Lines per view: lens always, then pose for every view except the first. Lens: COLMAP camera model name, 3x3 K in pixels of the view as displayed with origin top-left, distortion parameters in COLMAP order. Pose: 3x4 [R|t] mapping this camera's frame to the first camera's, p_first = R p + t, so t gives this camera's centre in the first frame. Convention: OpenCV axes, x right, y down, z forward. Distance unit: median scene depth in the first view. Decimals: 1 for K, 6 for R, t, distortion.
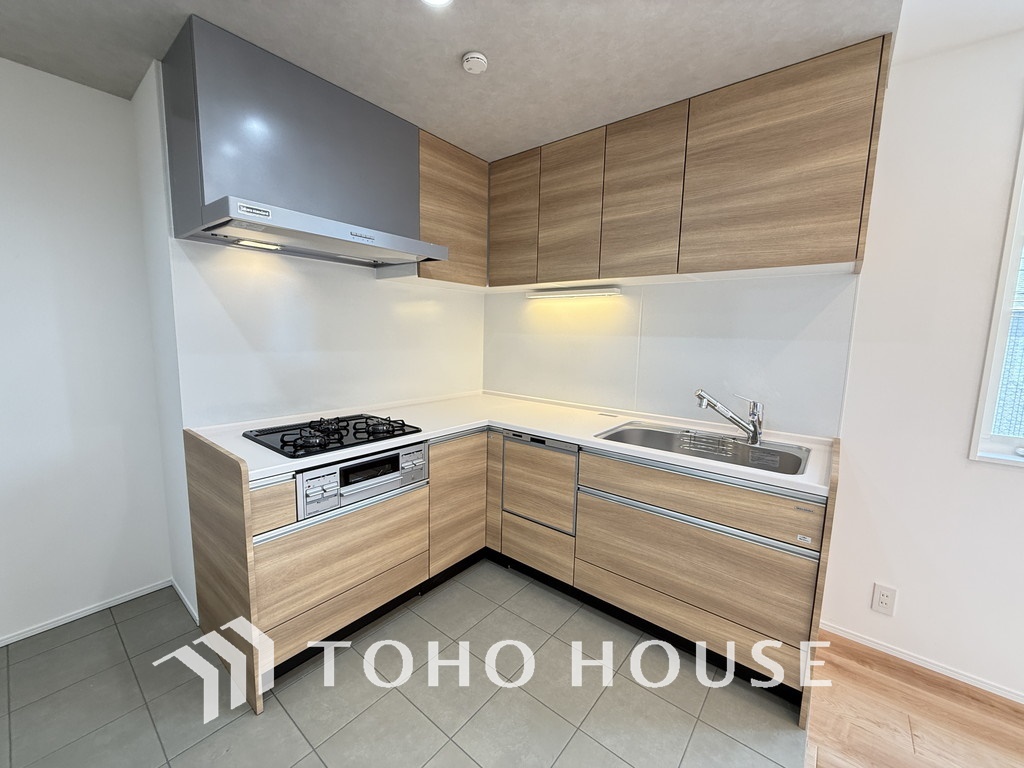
lens RADIAL K [[409.4, 0, 508.6], [0, 409.4, 385.6], [0, 0, 1]] dist [-0.000307, 0.000823]
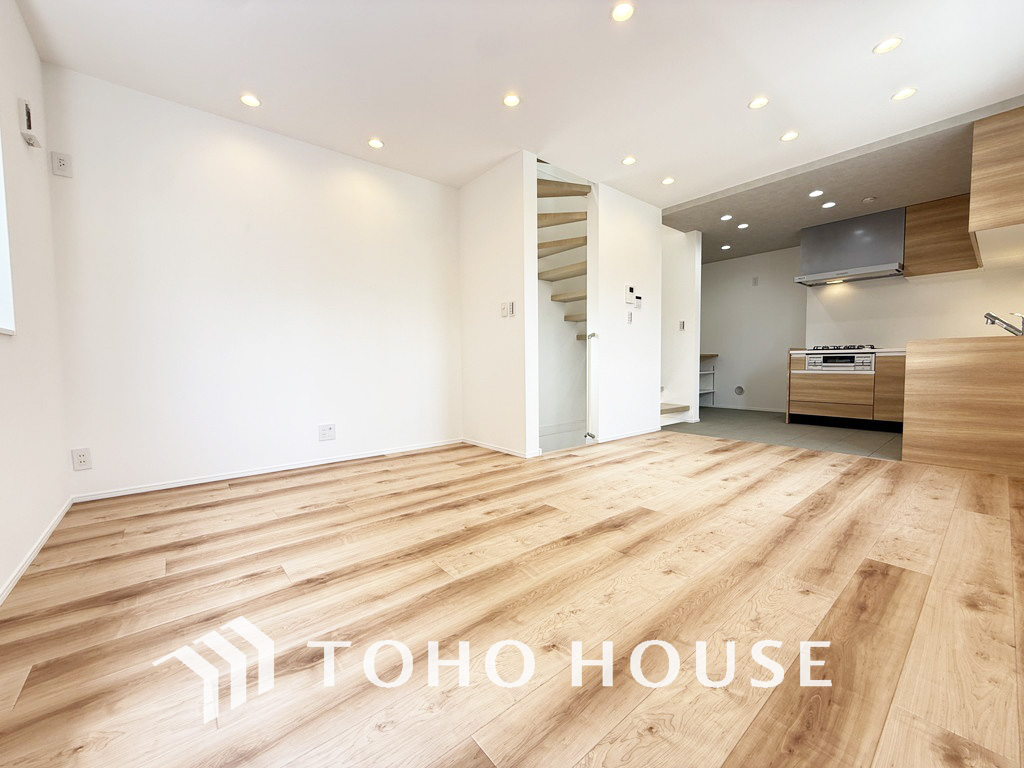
lens RADIAL K [[409.4, 0, 510.2], [0, 409.4, 382.9], [0, 0, 1]] dist [-0.000307, 0.000823]
pose [[-0.194117, 0.030738, -0.980497, 2.348633], [-0.119719, 0.991295, 0.054778, 0.406701], [0.973646, 0.128017, -0.188747, -0.478433]]
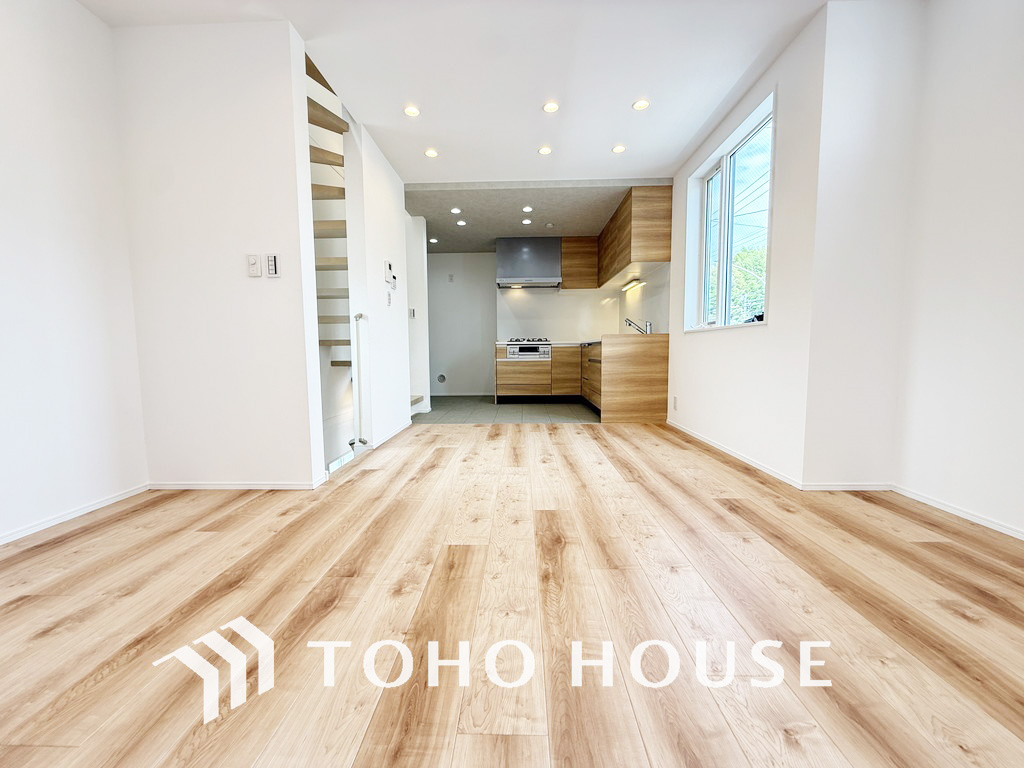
lens RADIAL K [[409.4, 0, 509.2], [0, 409.4, 383.2], [0, 0, 1]] dist [-0.000307, 0.000823]
pose [[0.606491, 0.037912, -0.794186, 1.934102], [-0.081272, 0.996587, -0.014490, 0.472400], [0.790926, 0.073333, 0.607502, -0.978657]]
